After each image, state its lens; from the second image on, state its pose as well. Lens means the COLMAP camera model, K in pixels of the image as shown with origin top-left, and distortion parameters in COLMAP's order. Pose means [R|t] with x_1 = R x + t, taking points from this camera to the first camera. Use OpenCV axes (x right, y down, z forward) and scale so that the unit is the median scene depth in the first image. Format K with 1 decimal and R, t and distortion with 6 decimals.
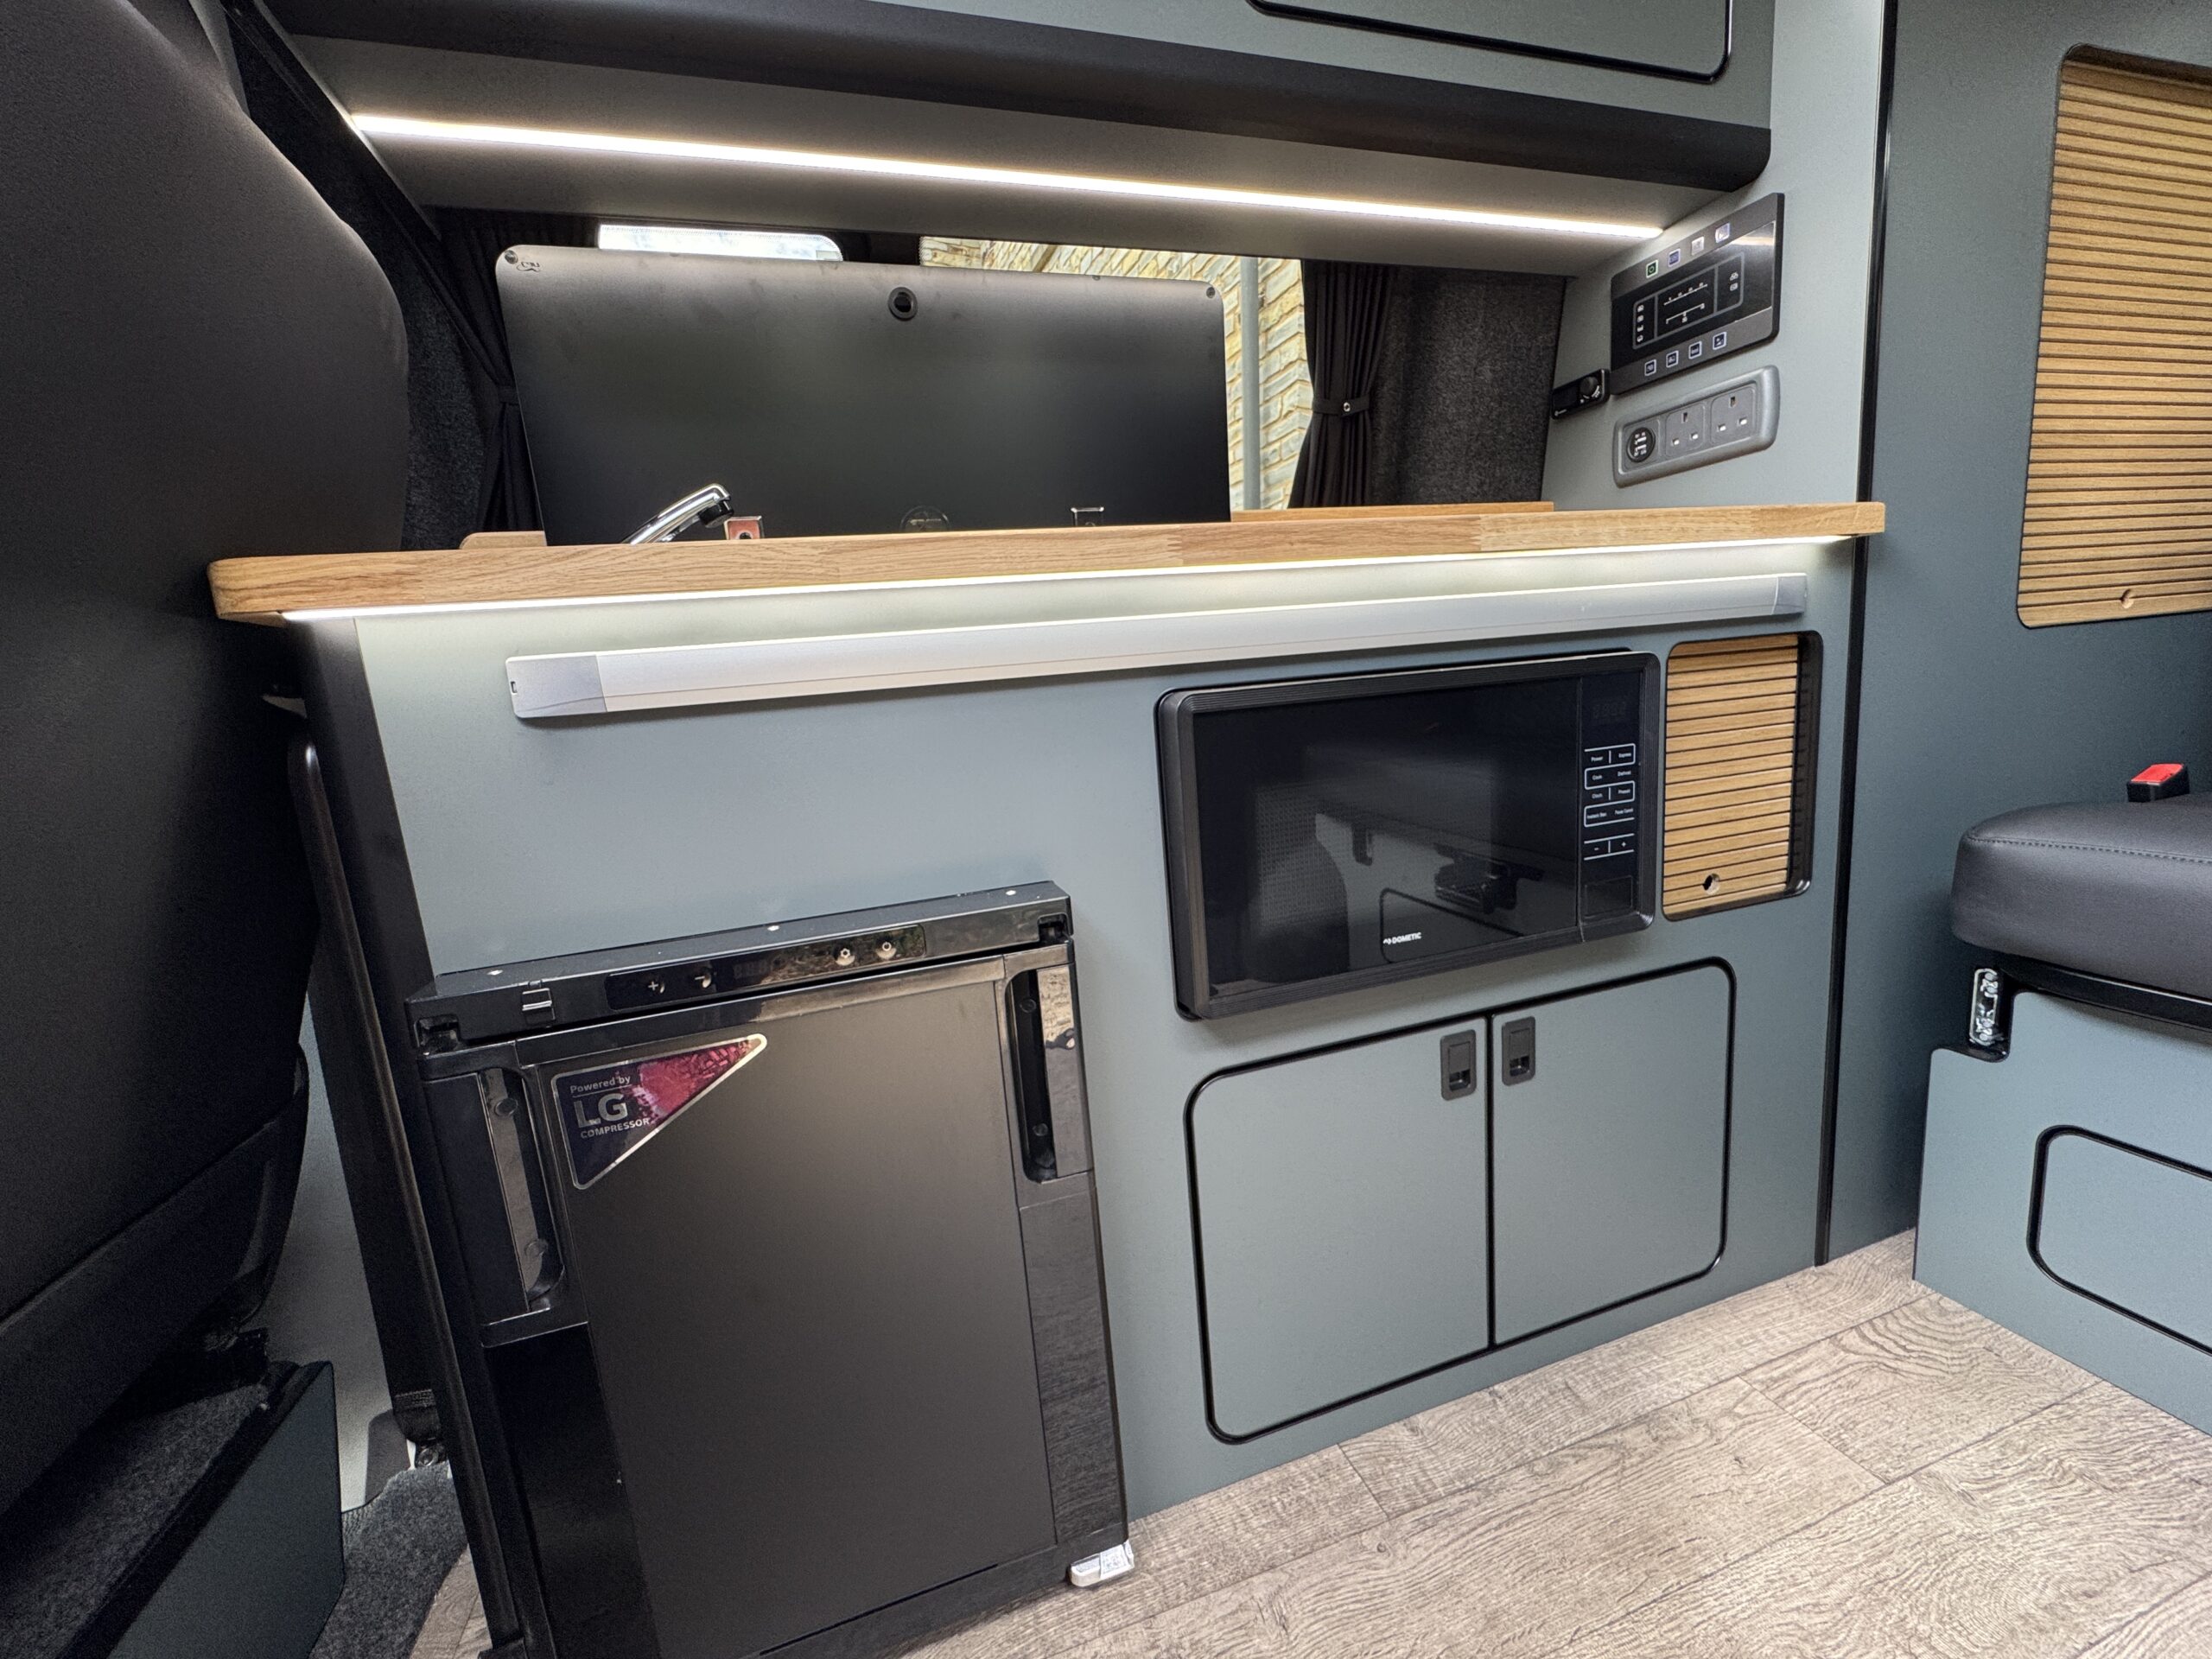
lens RADIAL K [[893.0, 0, 1102.7], [0, 893.0, 827.3], [0, 0, 1]] dist [-0.003256, 0.000327]
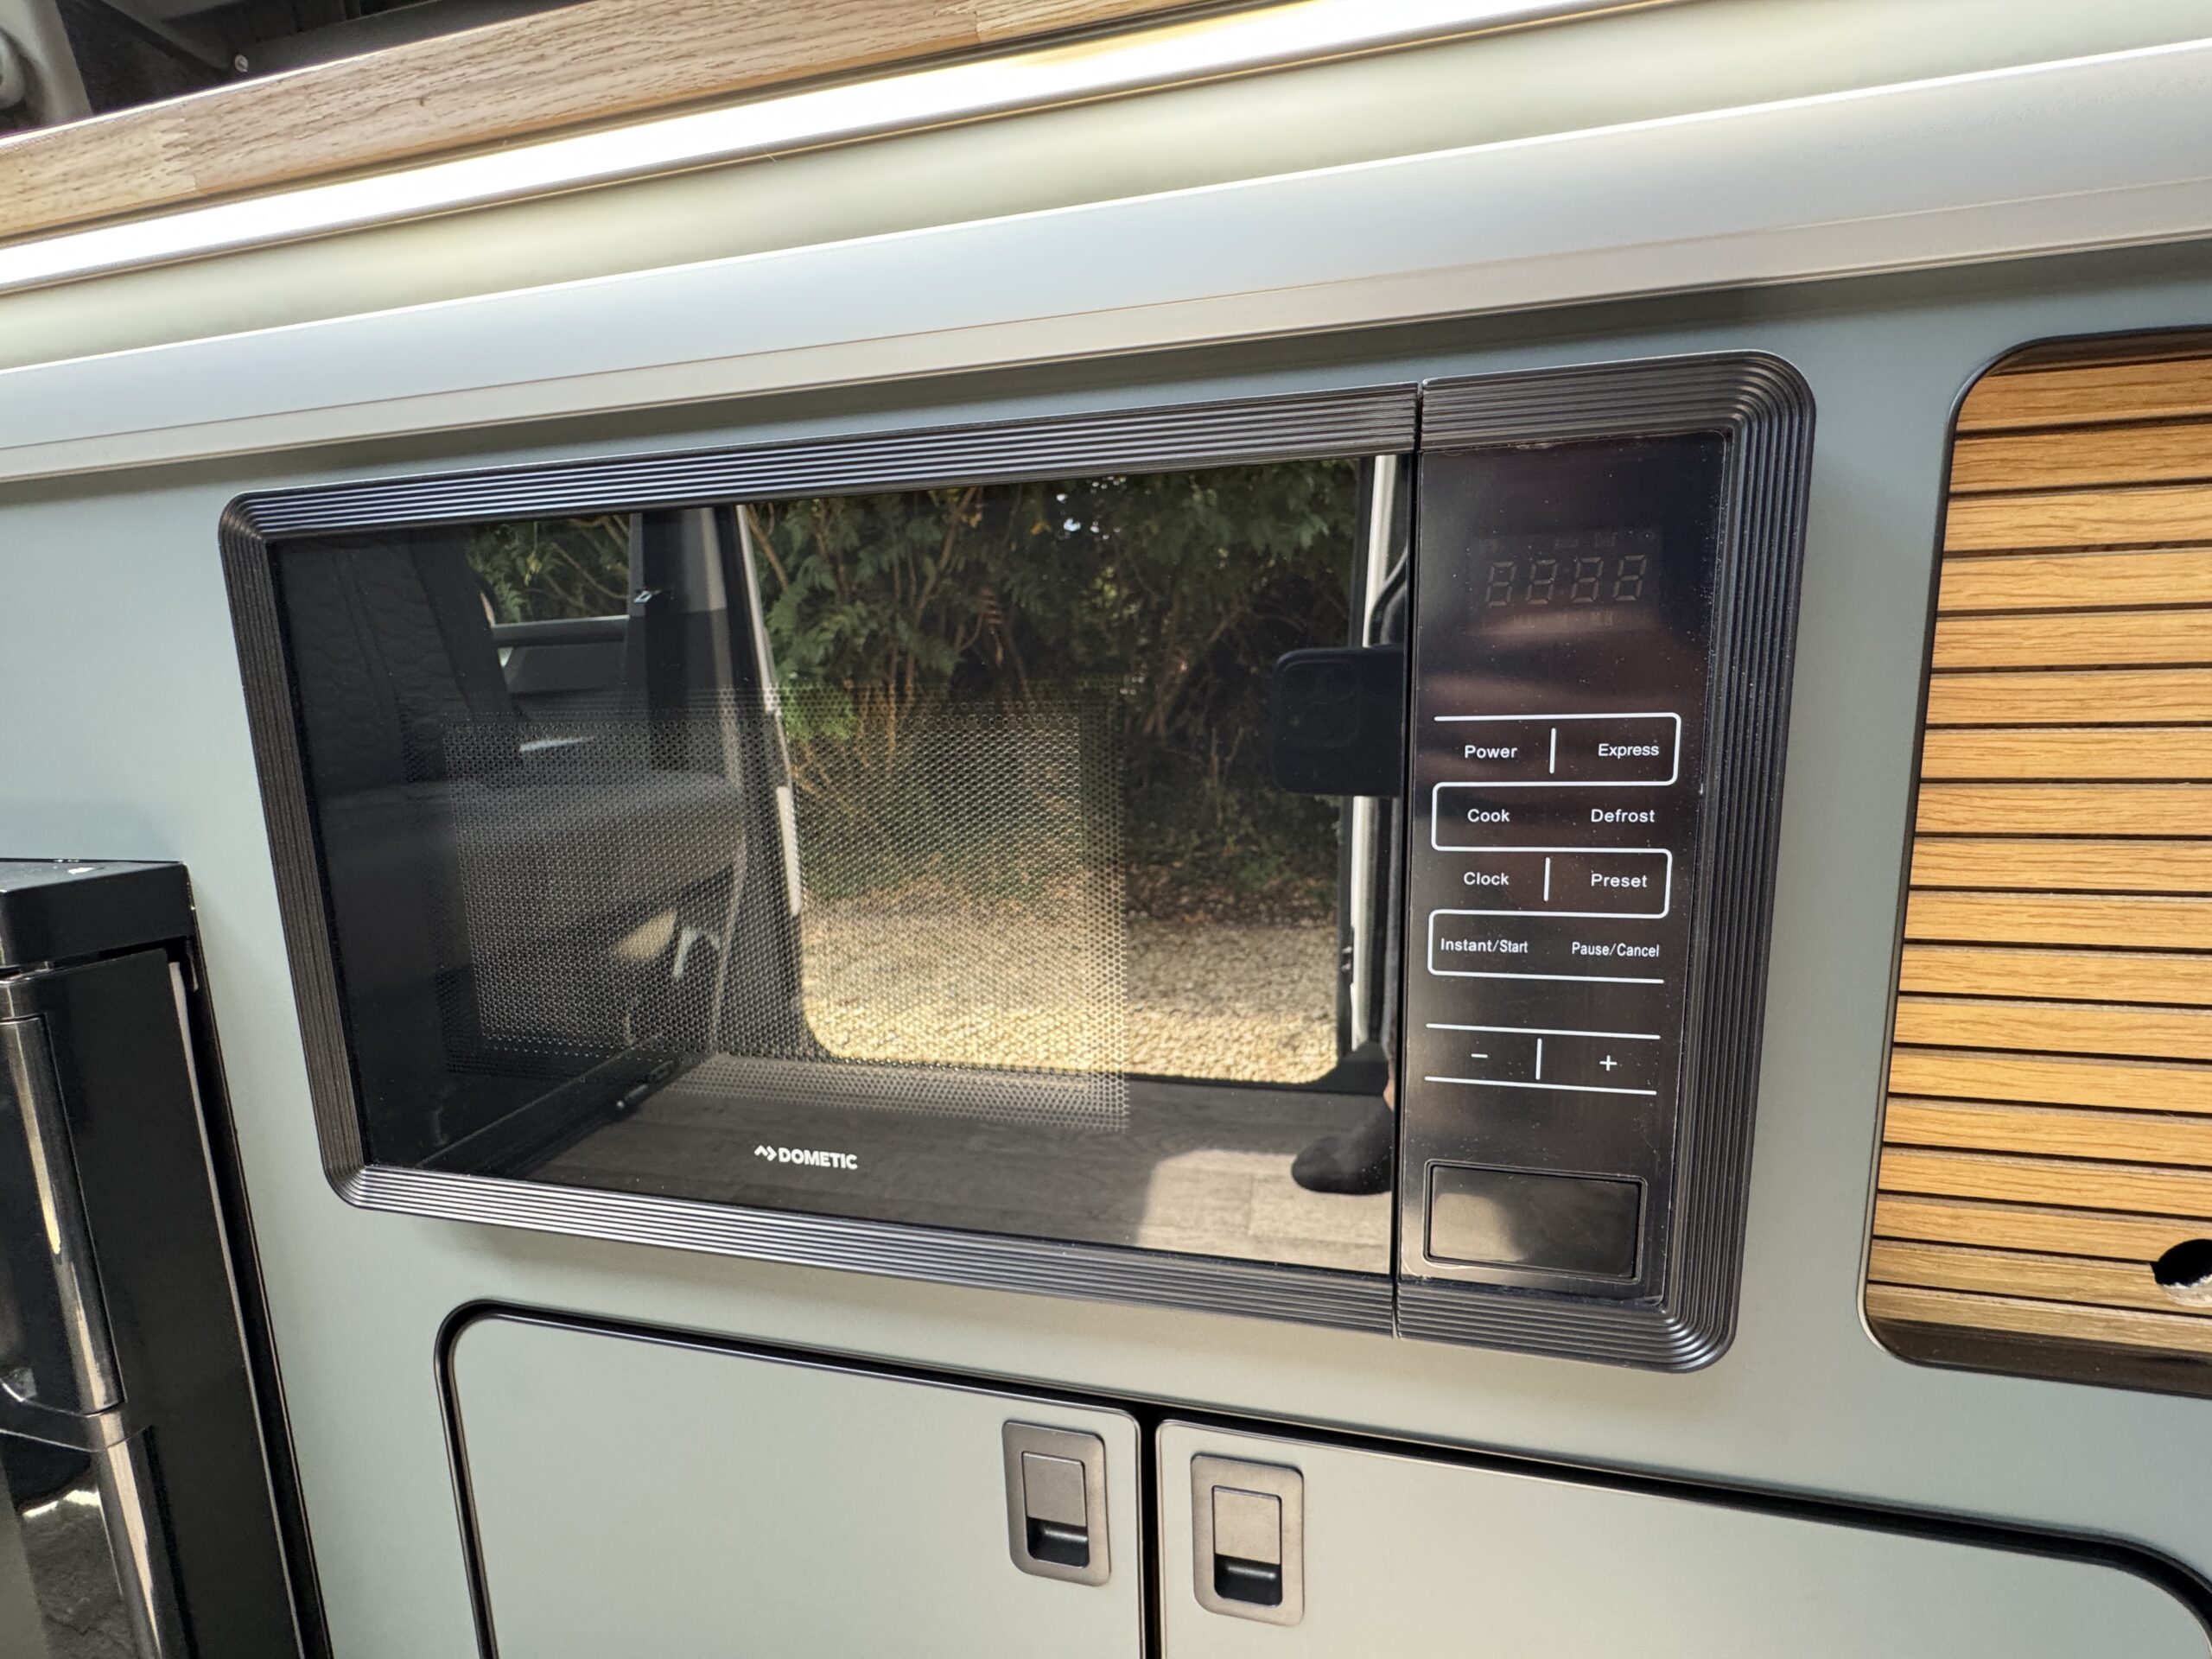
lens RADIAL K [[893.0, 0, 1102.7], [0, 893.0, 827.3], [0, 0, 1]] dist [-0.003256, 0.000327]
pose [[0.862632, 0.133638, -0.487859, 0.546633], [-0.128939, 0.990703, 0.043392, -0.045250], [0.489122, 0.025473, 0.871843, 0.637228]]
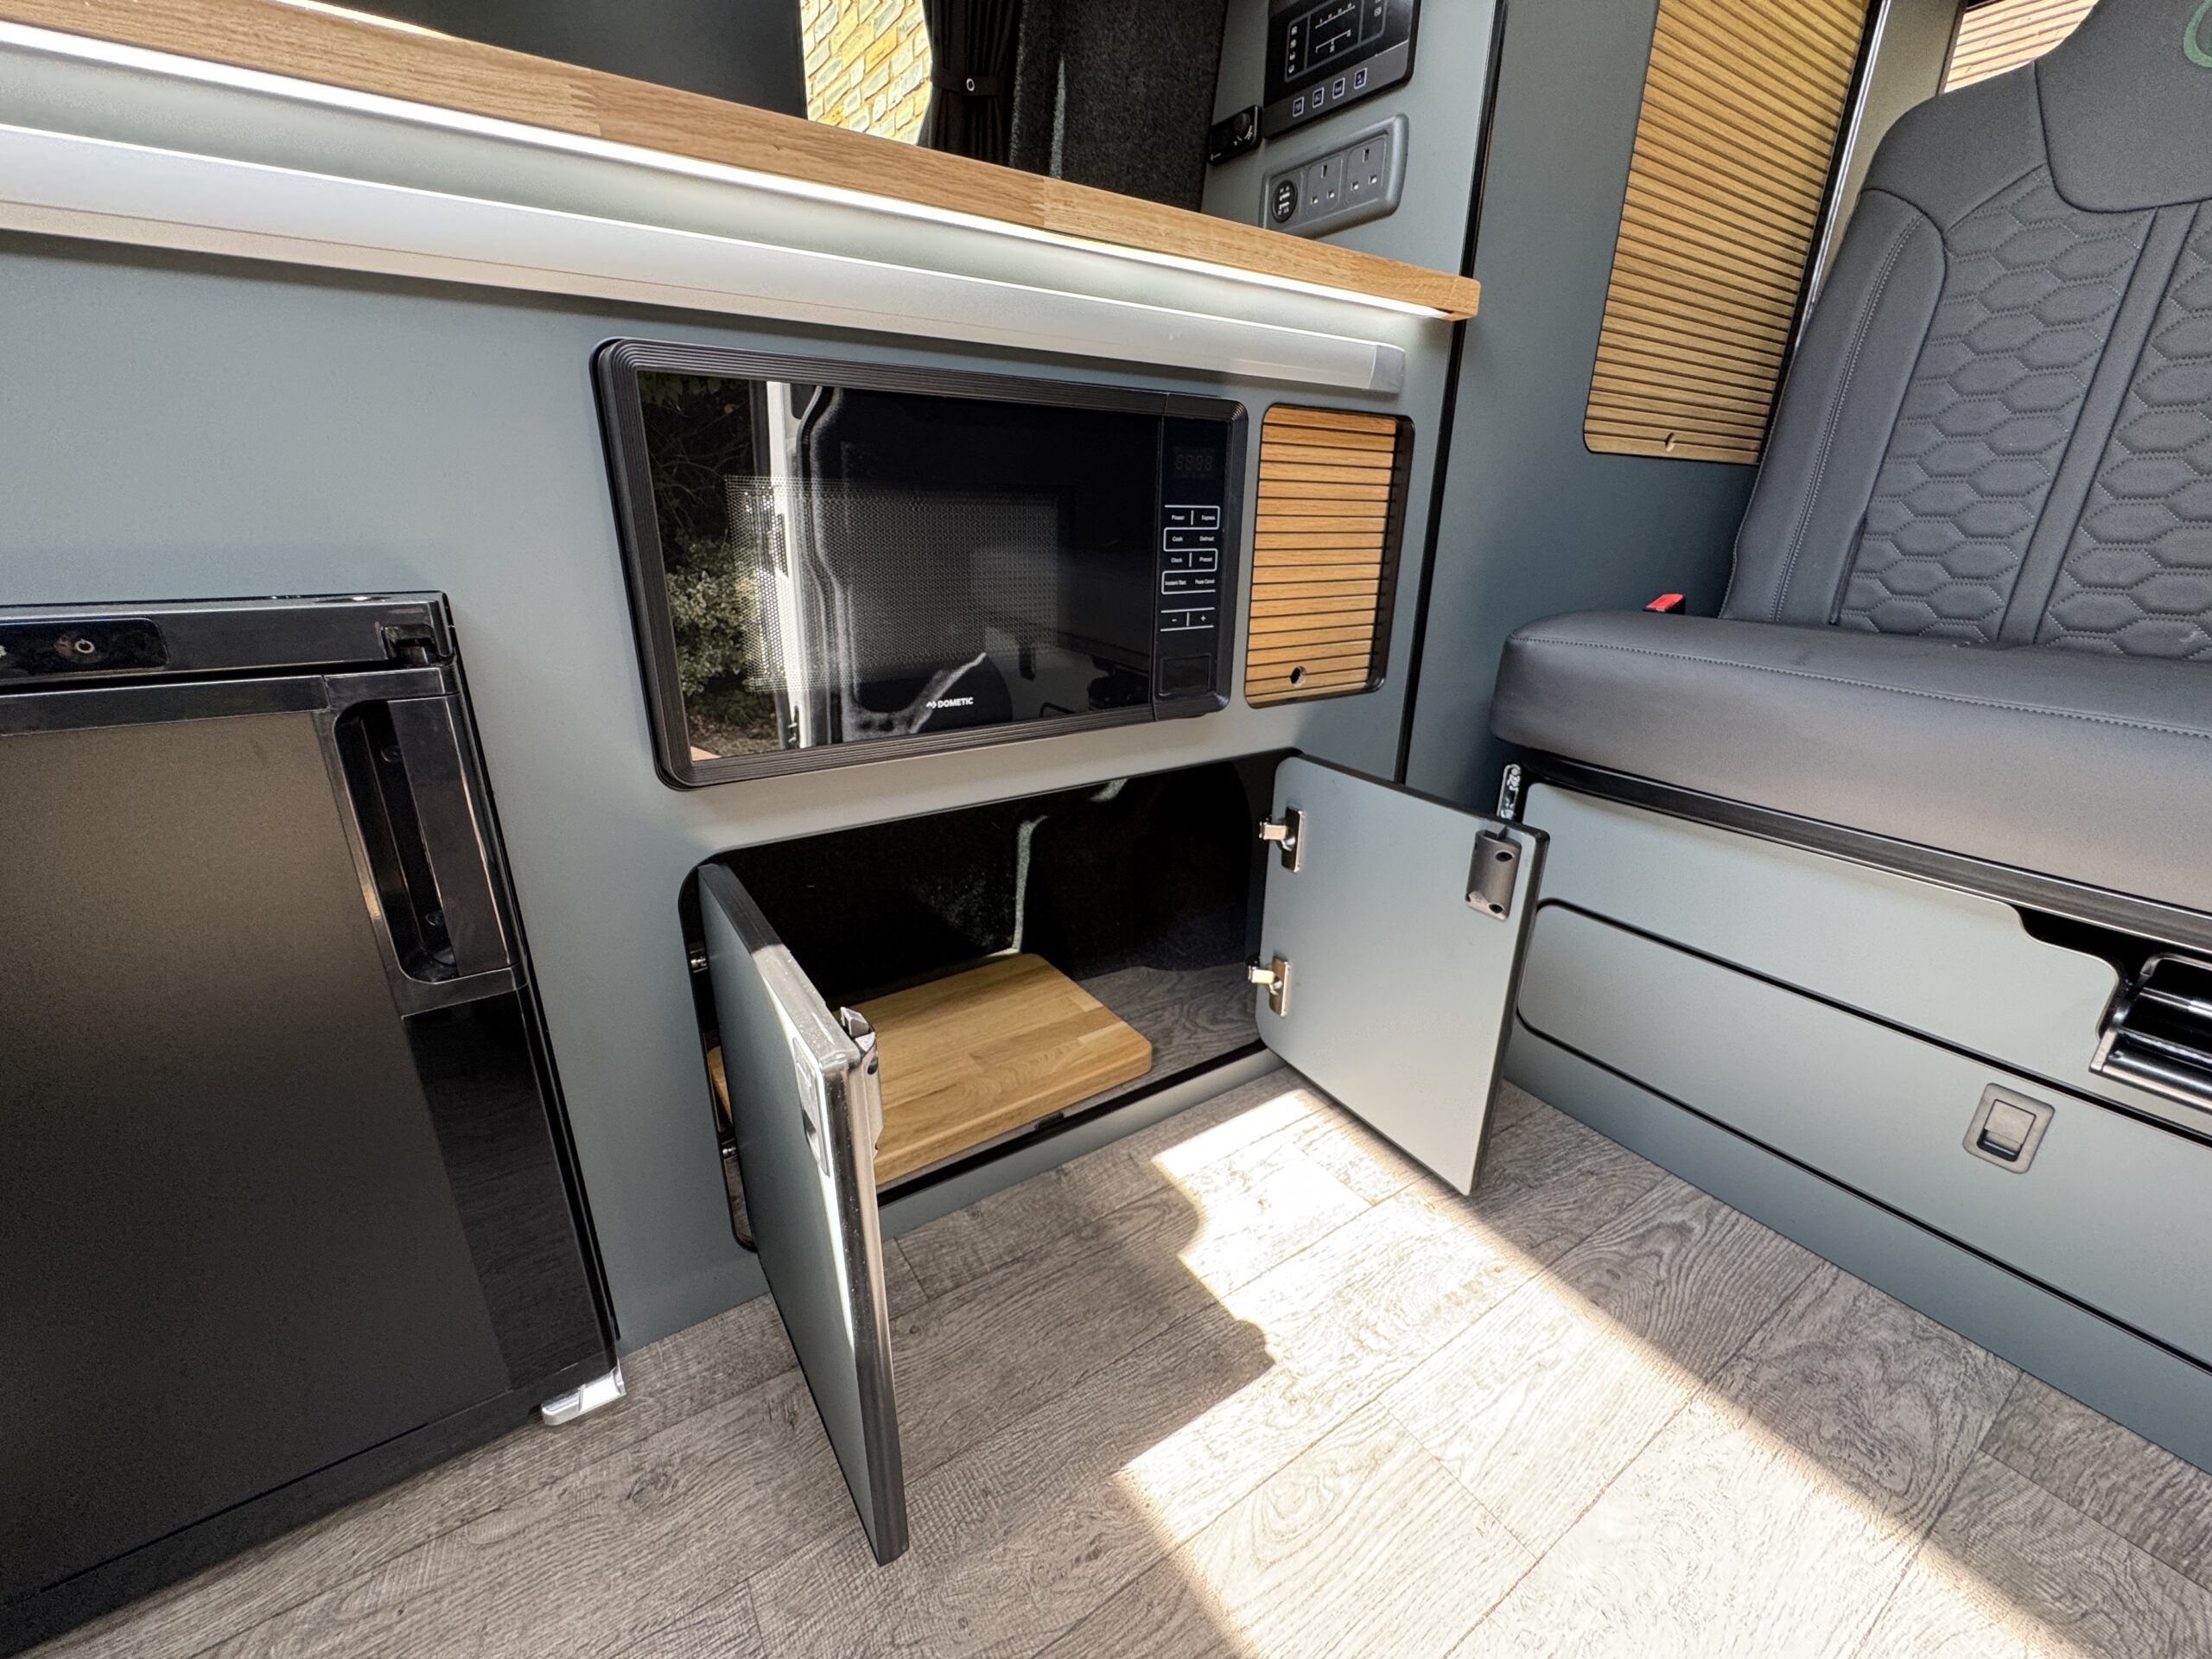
lens RADIAL K [[893.7, 0, 1106.0], [0, 893.7, 829.5], [0, 0, 1]] dist [-0.004013, 0.000263]
pose [[0.956811, -0.002292, 0.290701, 0.200451], [-0.047298, 0.985418, 0.163446, 0.085440], [-0.286836, -0.170137, 0.942750, 0.095440]]
